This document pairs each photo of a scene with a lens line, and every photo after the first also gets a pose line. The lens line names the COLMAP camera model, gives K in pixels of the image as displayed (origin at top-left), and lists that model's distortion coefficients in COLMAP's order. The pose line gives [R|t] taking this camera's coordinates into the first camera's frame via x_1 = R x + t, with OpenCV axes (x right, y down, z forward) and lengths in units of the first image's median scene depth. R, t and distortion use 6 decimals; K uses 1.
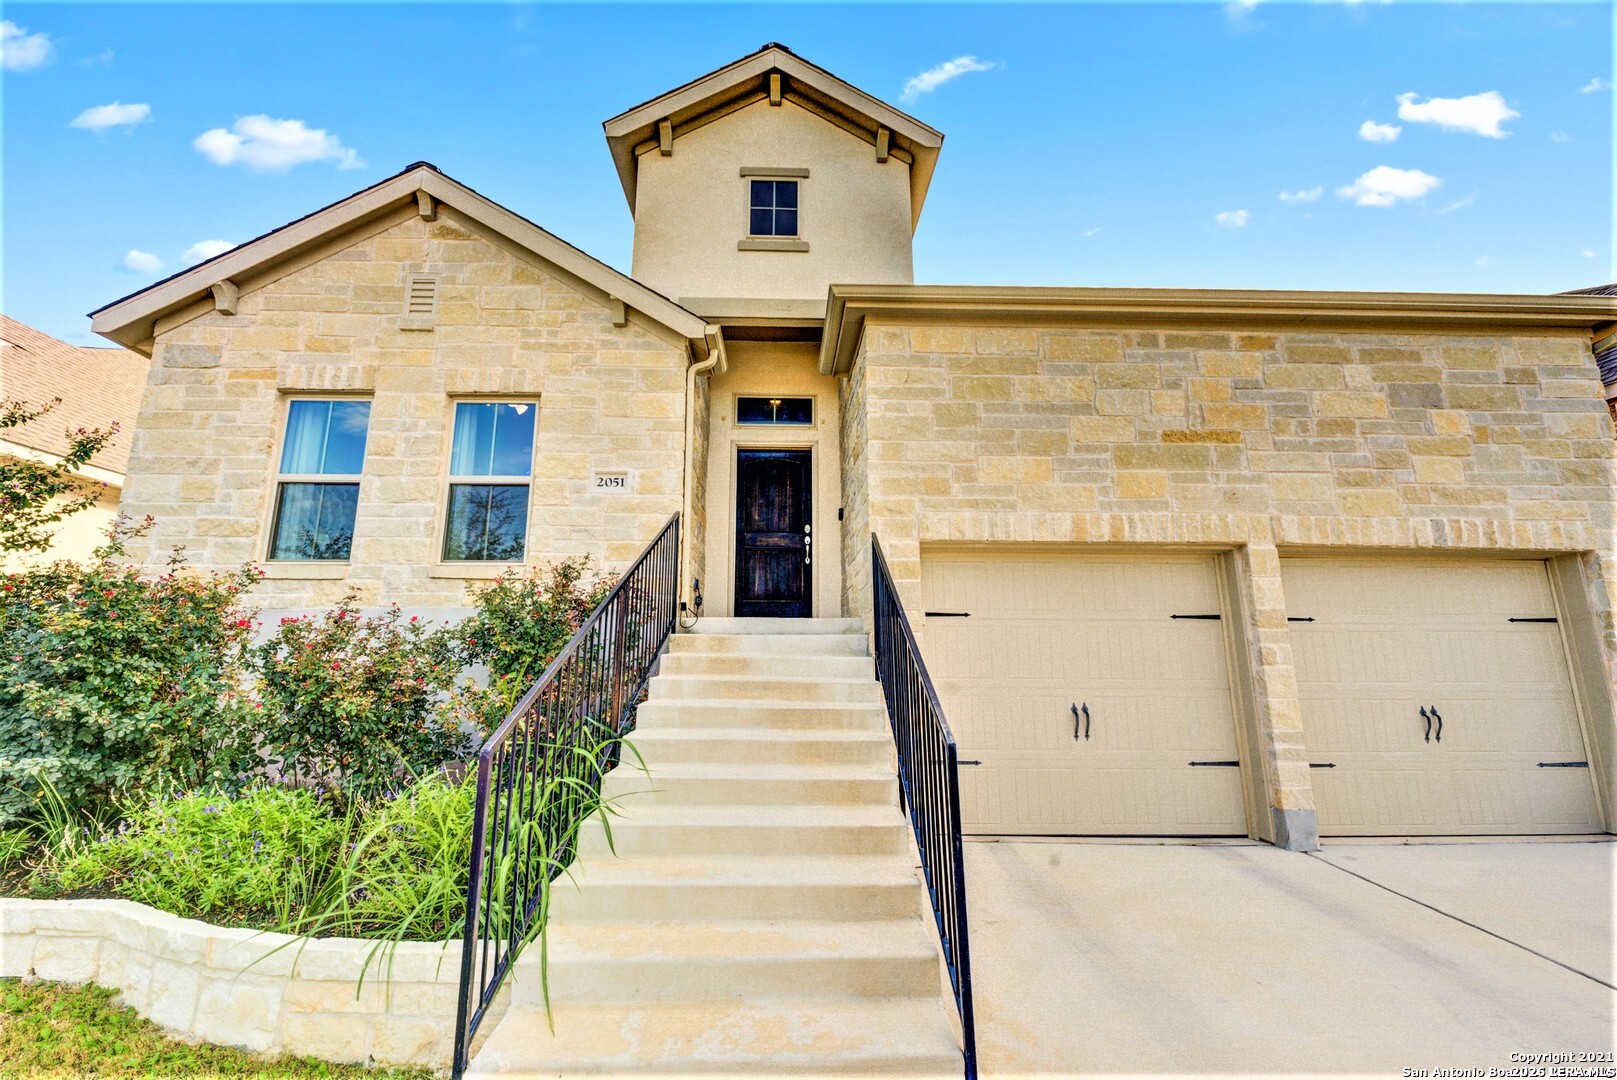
lens RADIAL K [[639.2, 0, 800.6], [0, 639.2, 538.8], [0, 0, 1]] dist [0.009957, -0.000549]
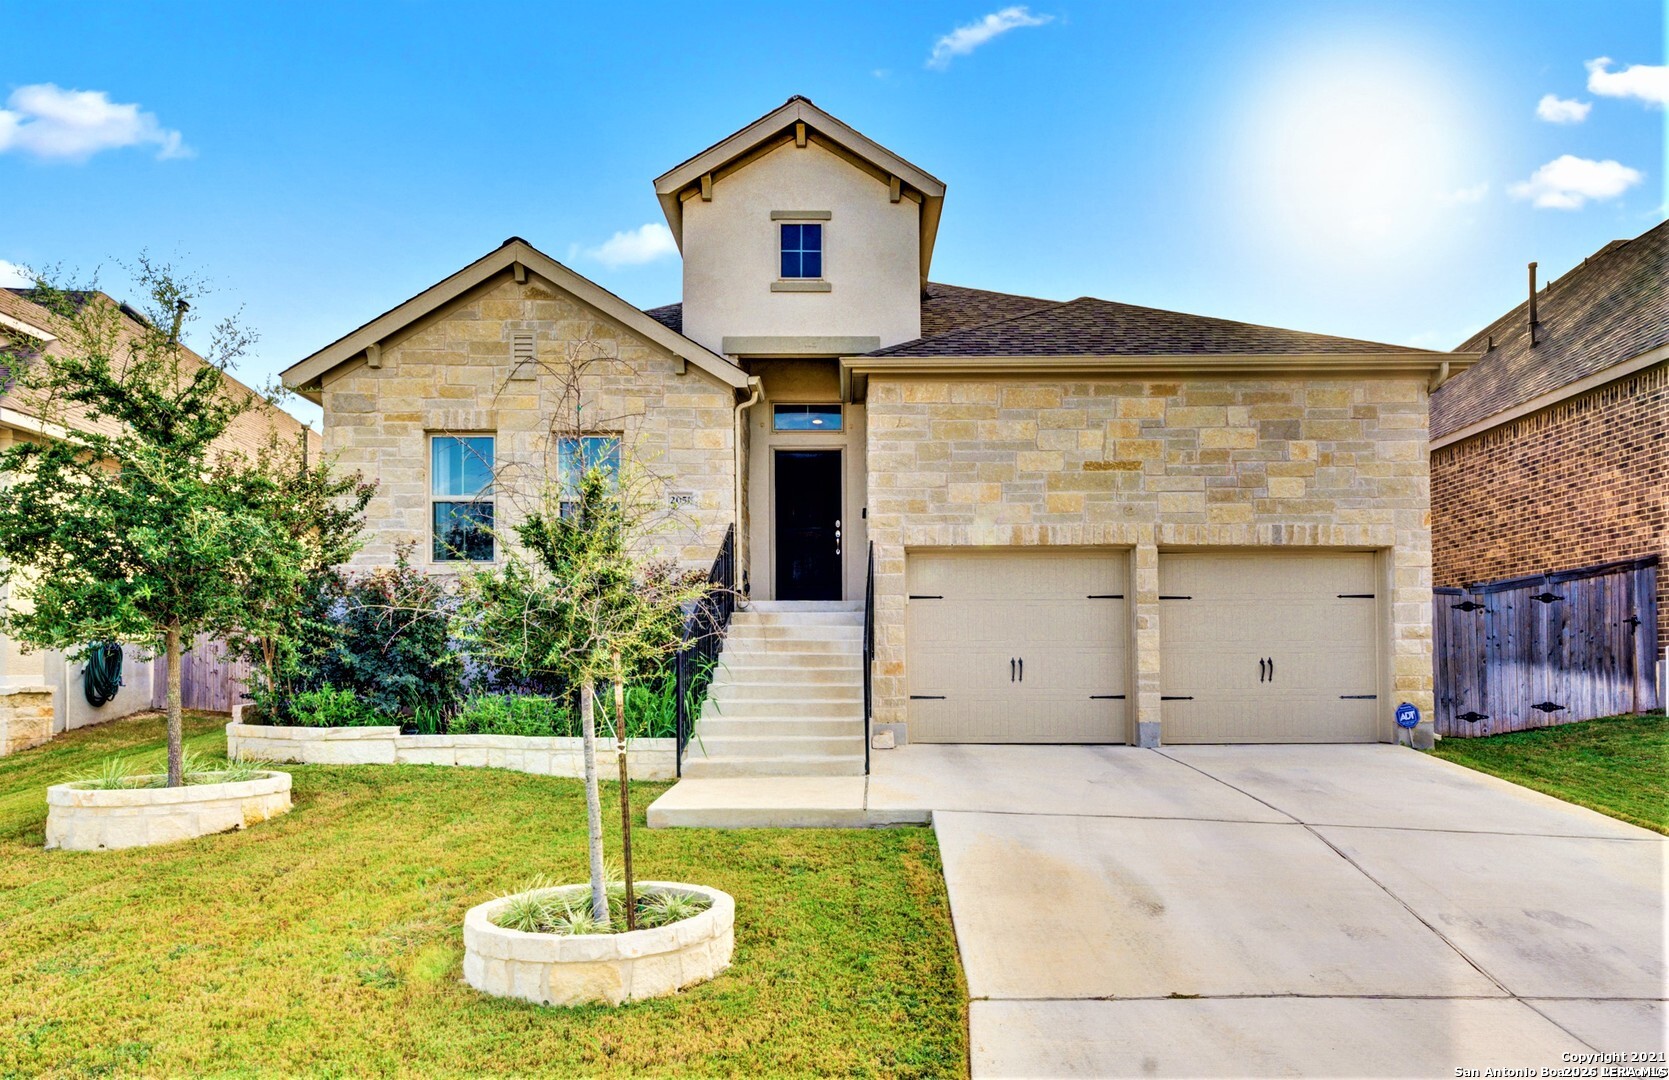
lens RADIAL K [[1016.1, 0, 859.3], [0, 1016.1, 634.4], [0, 0, 1]] dist [0.055443, 0.000333]
pose [[0.999641, -0.007784, -0.025652, 0.135104], [0.011633, 0.988079, 0.153504, -0.141999], [0.024151, -0.153748, 0.987815, -1.199307]]
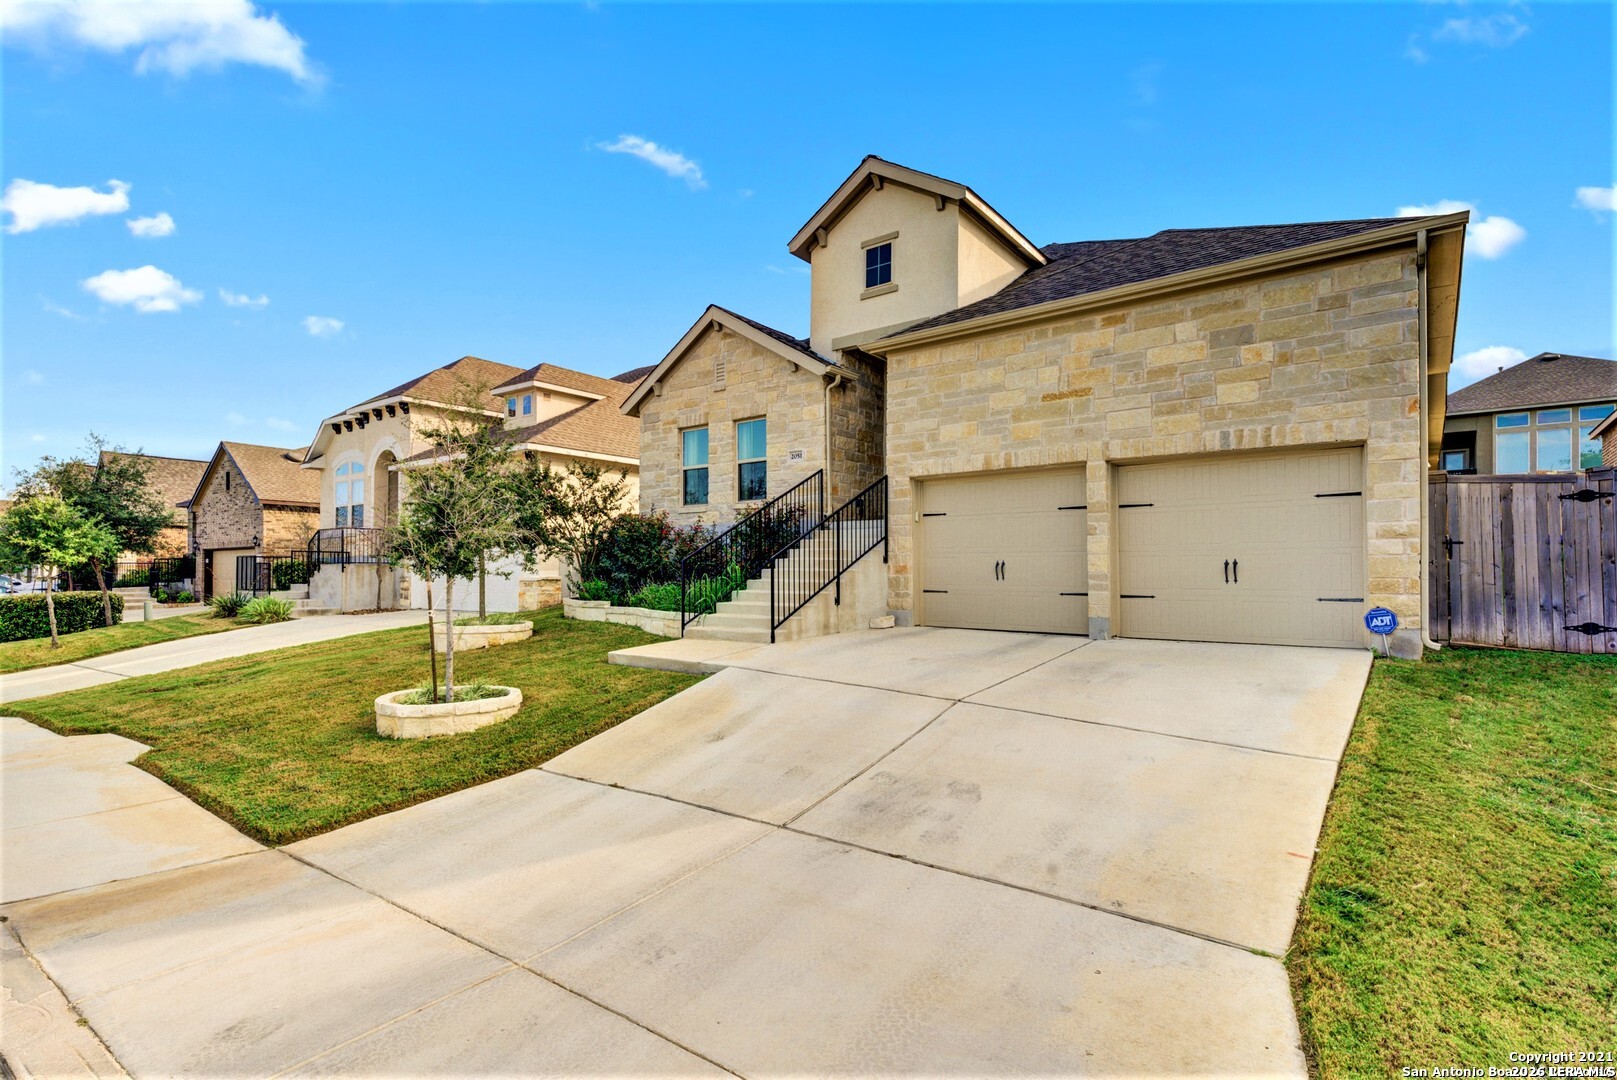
lens RADIAL K [[773.5, 0, 805.7], [0, 773.5, 551.6], [0, 0, 1]] dist [0.049113, -0.000248]
pose [[0.776176, -0.020430, -0.630185, 1.307222], [0.122546, 0.985304, 0.118993, -0.084342], [0.618493, -0.169586, 0.767273, -0.924885]]
